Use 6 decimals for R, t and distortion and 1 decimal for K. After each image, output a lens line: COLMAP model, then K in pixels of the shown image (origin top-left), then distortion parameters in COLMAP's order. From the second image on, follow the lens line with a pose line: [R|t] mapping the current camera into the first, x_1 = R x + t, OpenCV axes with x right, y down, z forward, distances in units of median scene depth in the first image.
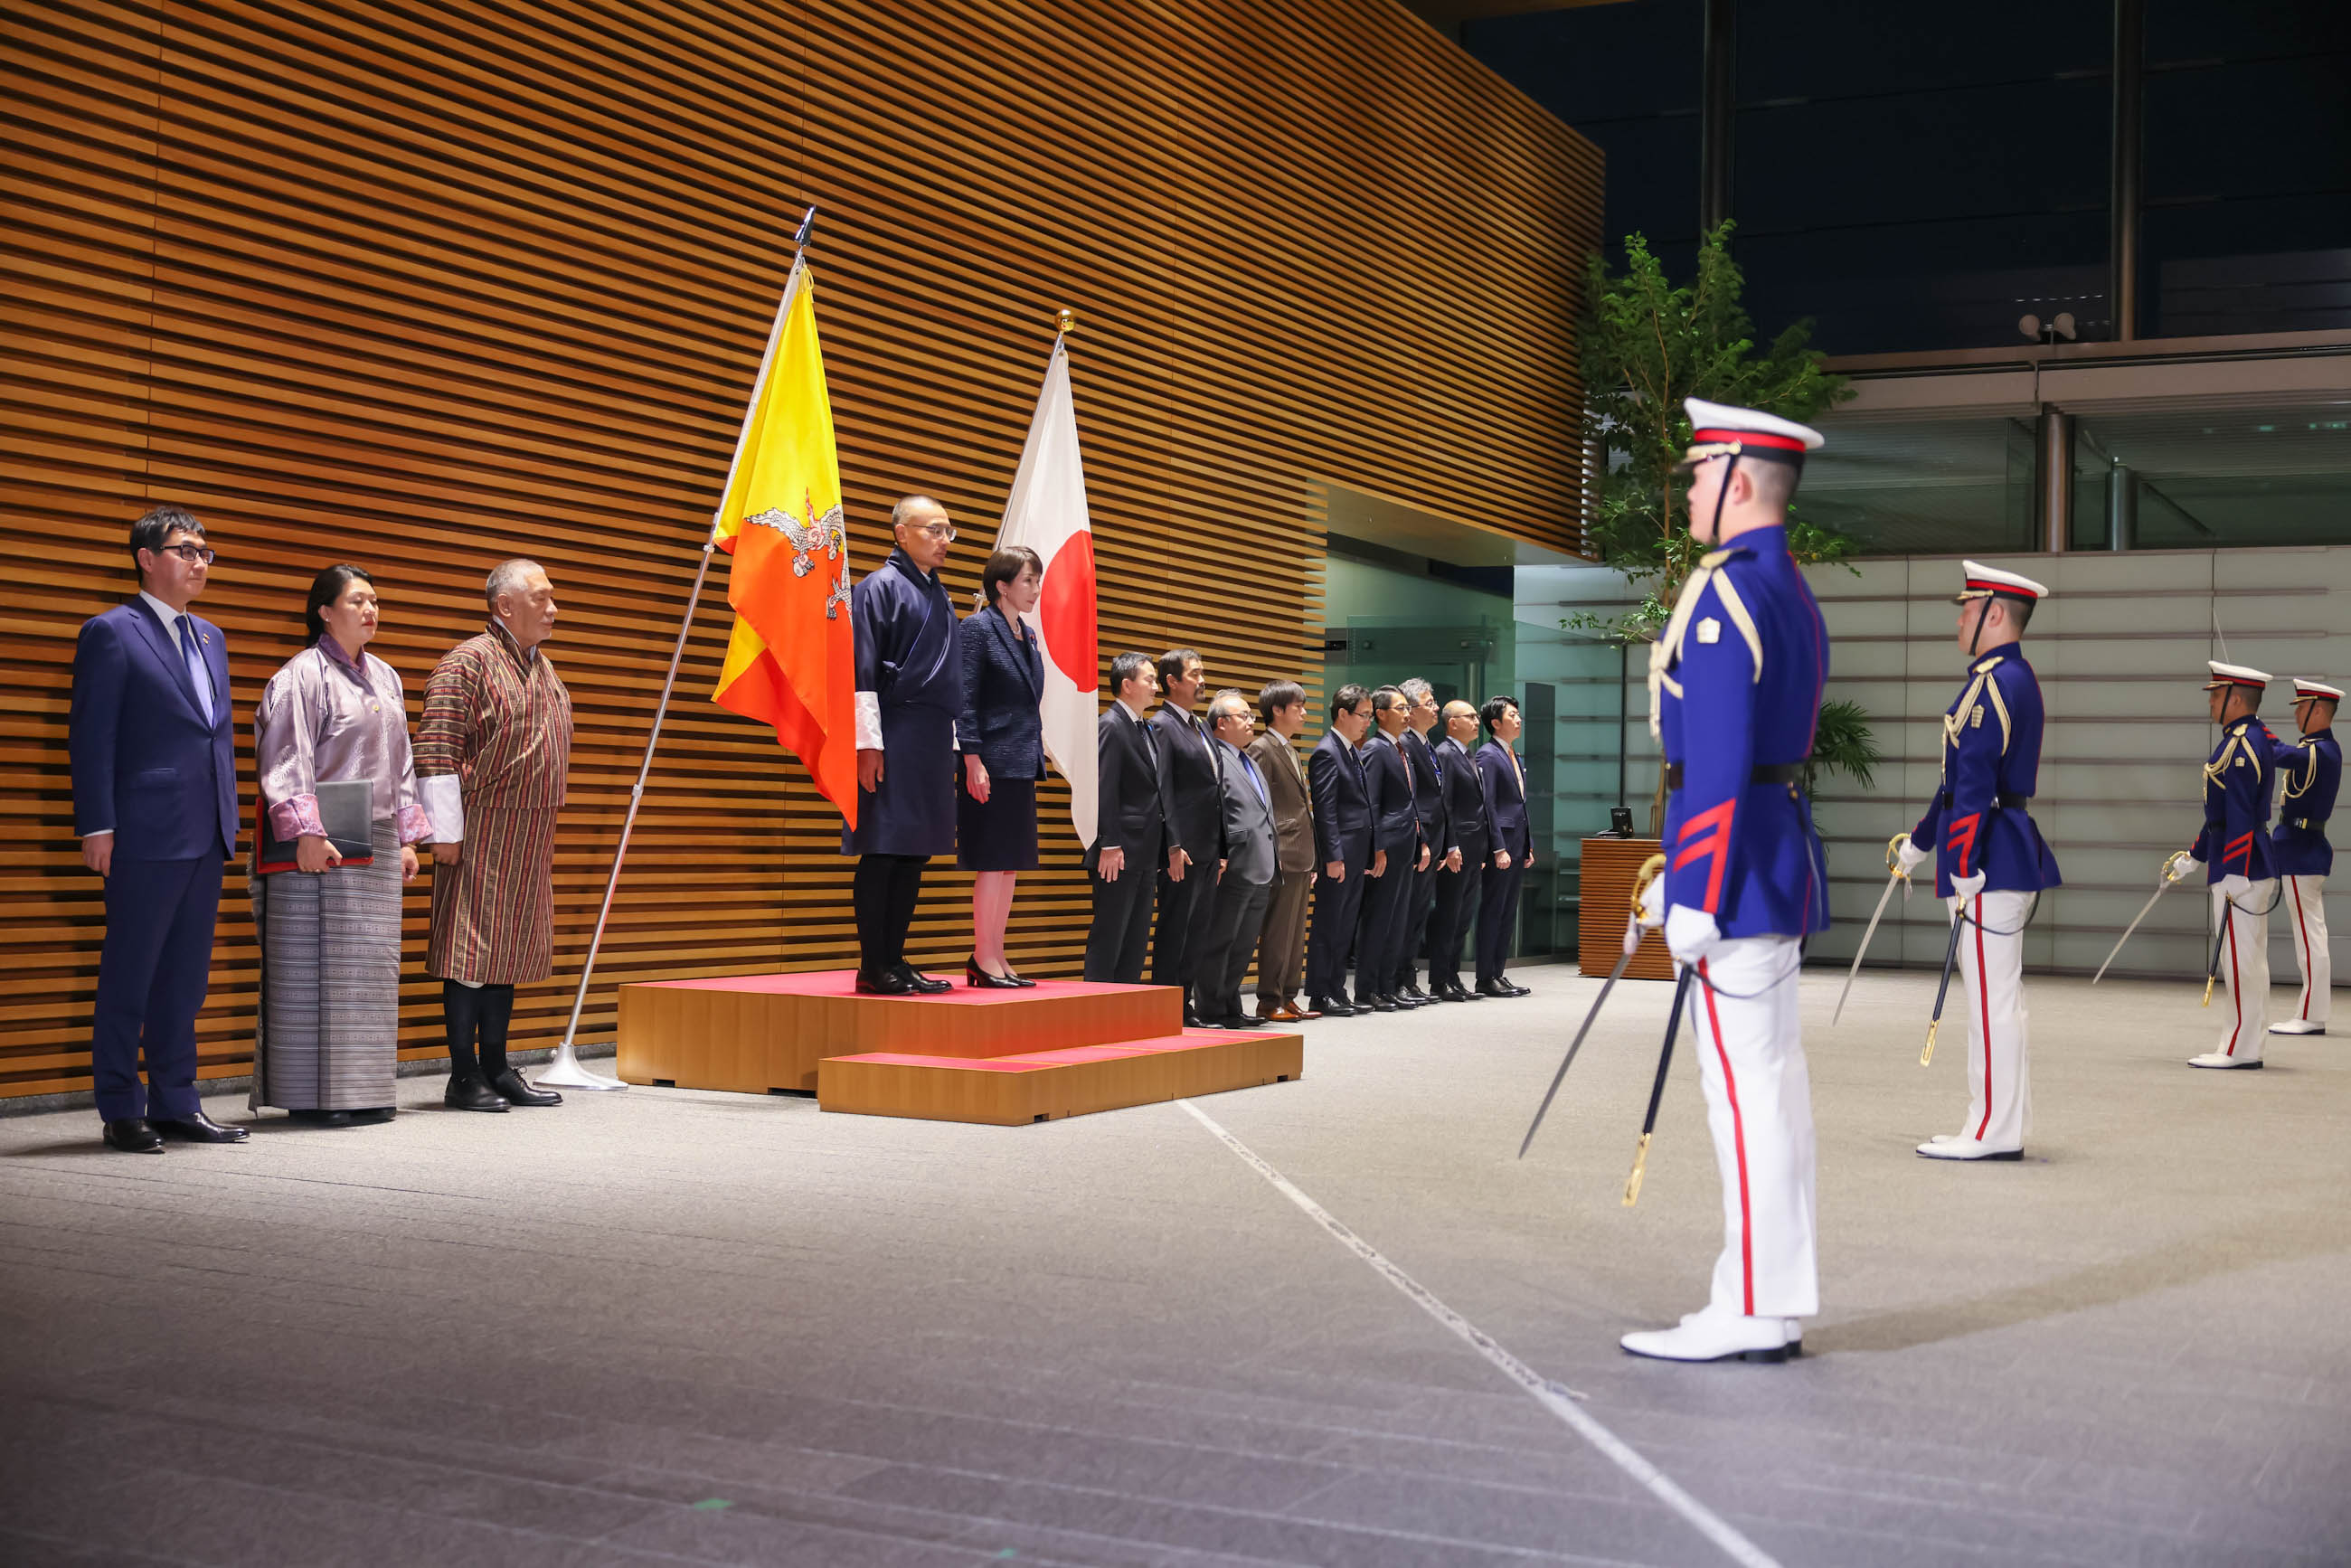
lens RADIAL K [[2833.9, 0, 1175.5], [0, 2833.9, 784.0], [0, 0, 1]] dist [-0.002233, 0.009005]
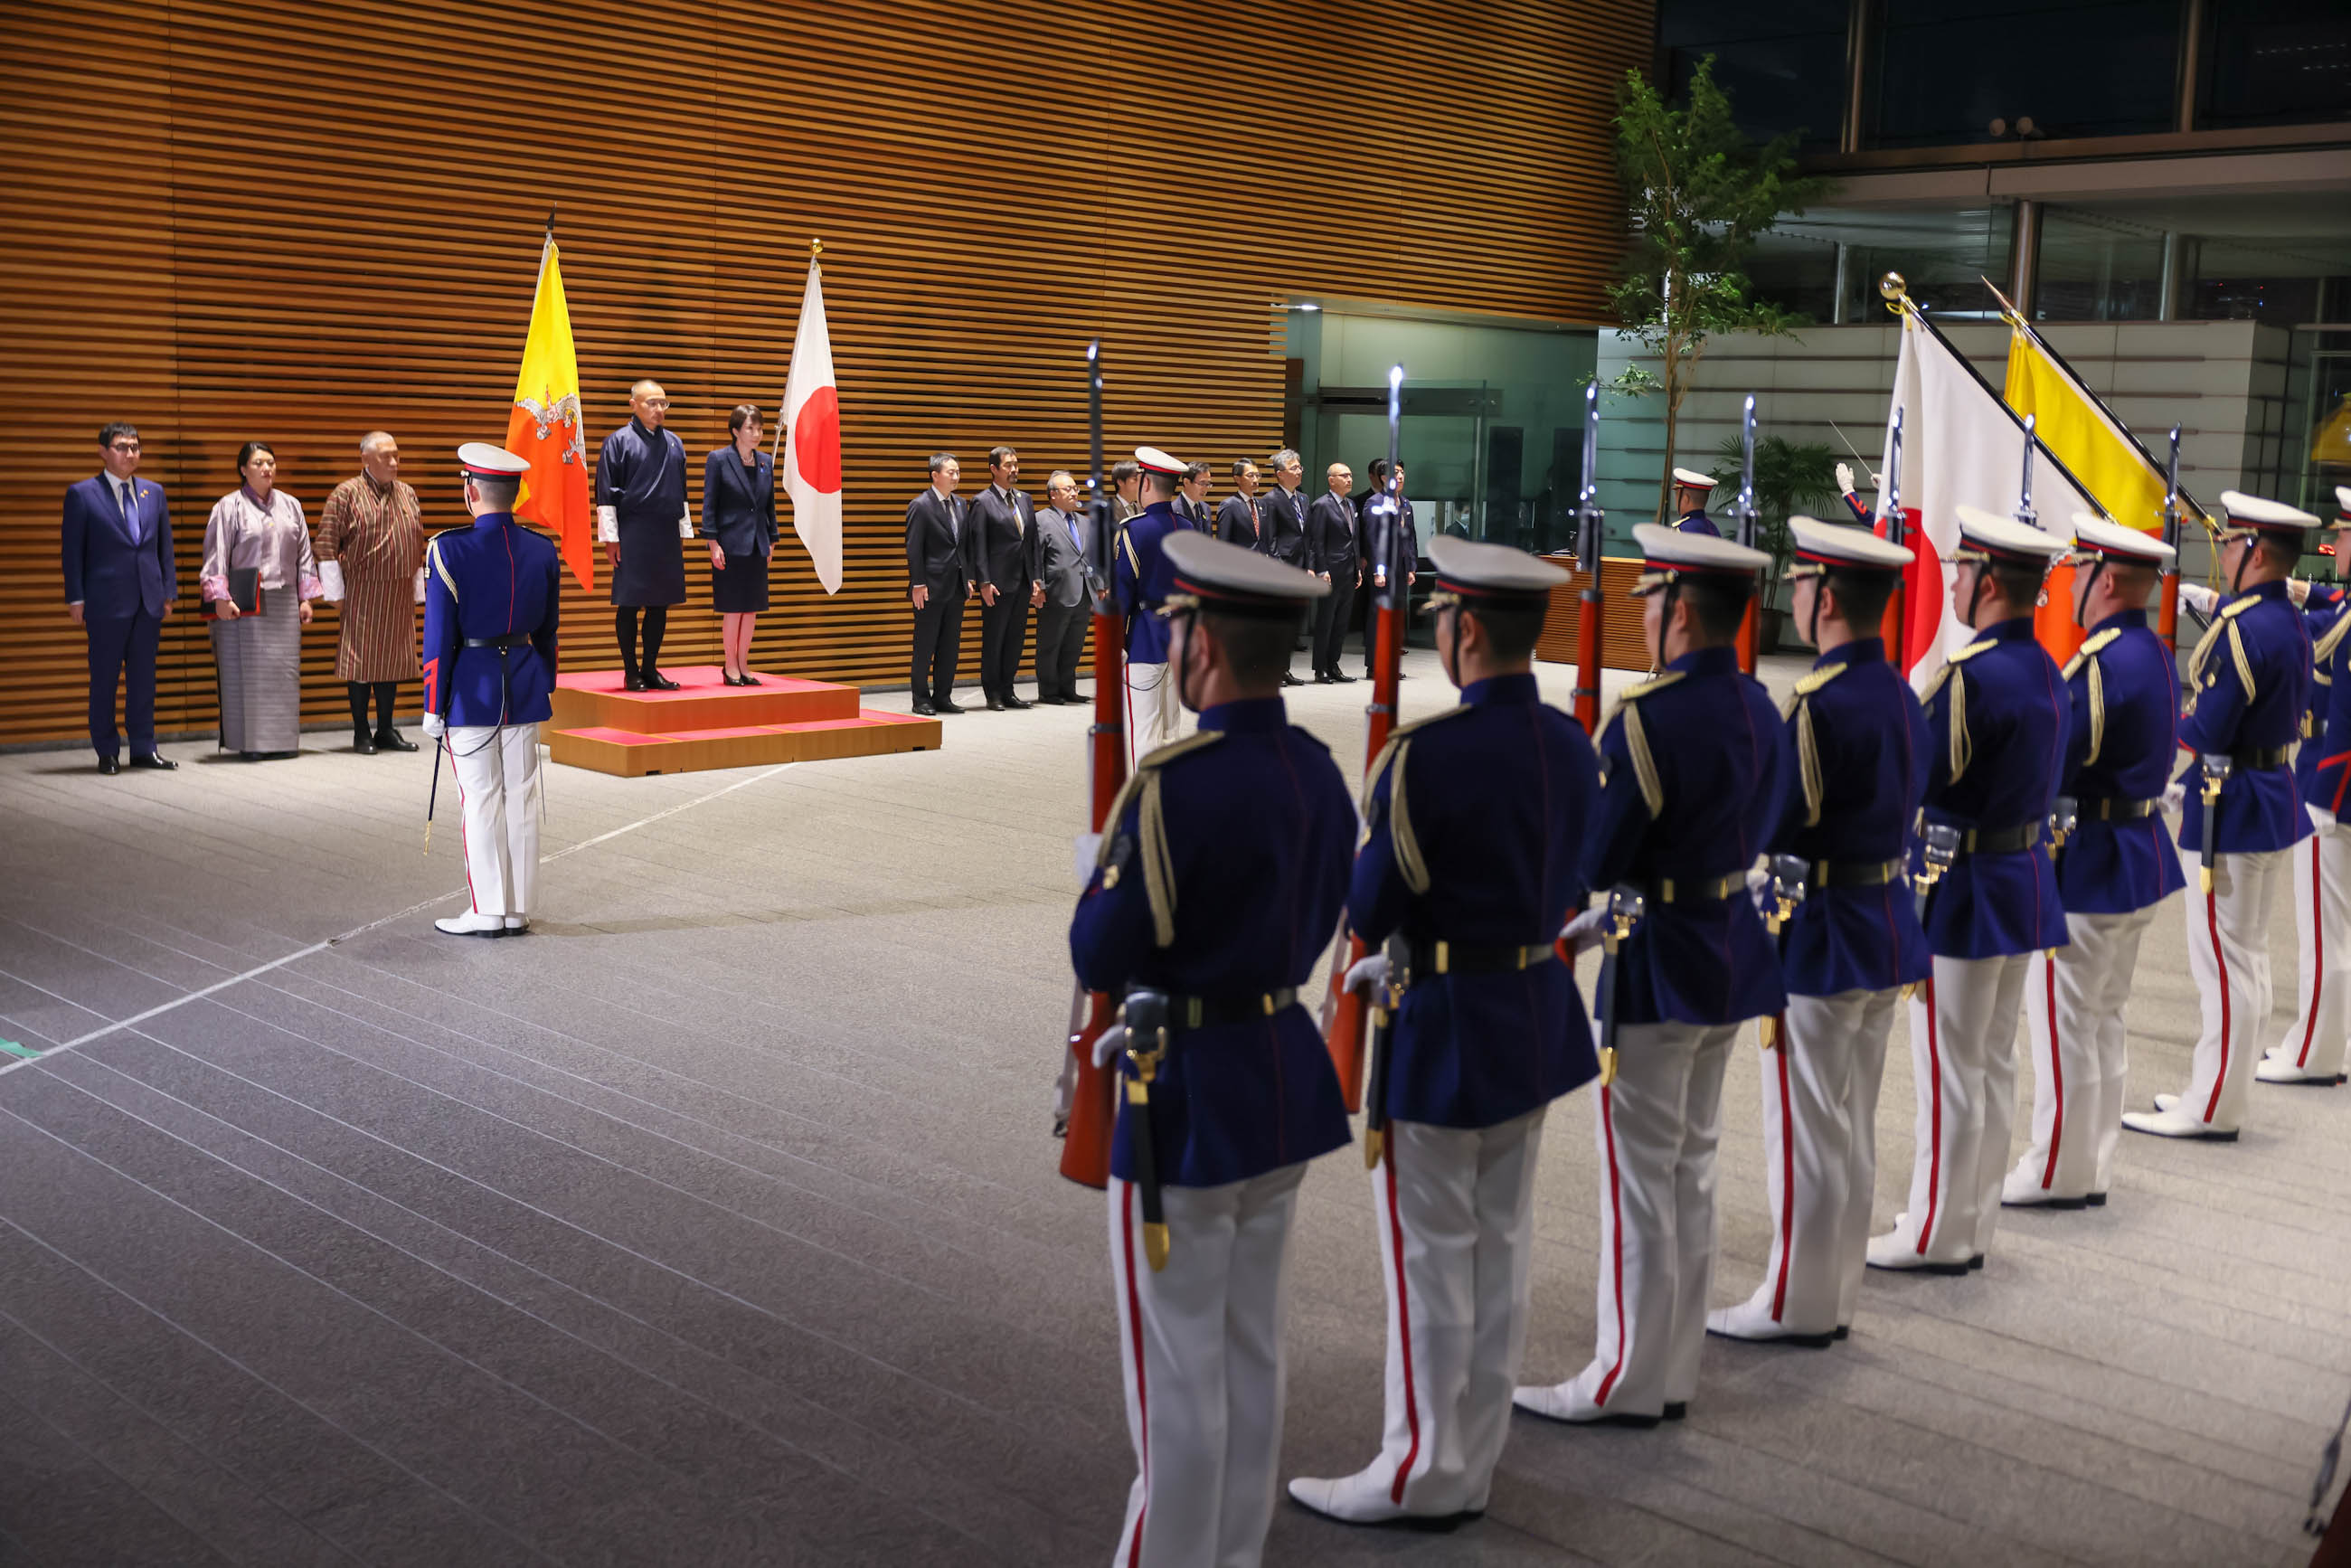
lens RADIAL K [[2358.3, 0, 1171.7], [0, 2358.3, 844.3], [0, 0, 1]] dist [0.004129, -0.004935]
pose [[0.957107, 0.057367, -0.284000, 0.601880], [-0.006283, 0.984082, 0.177606, -0.084680], [0.289668, -0.168204, 0.942231, -0.222766]]
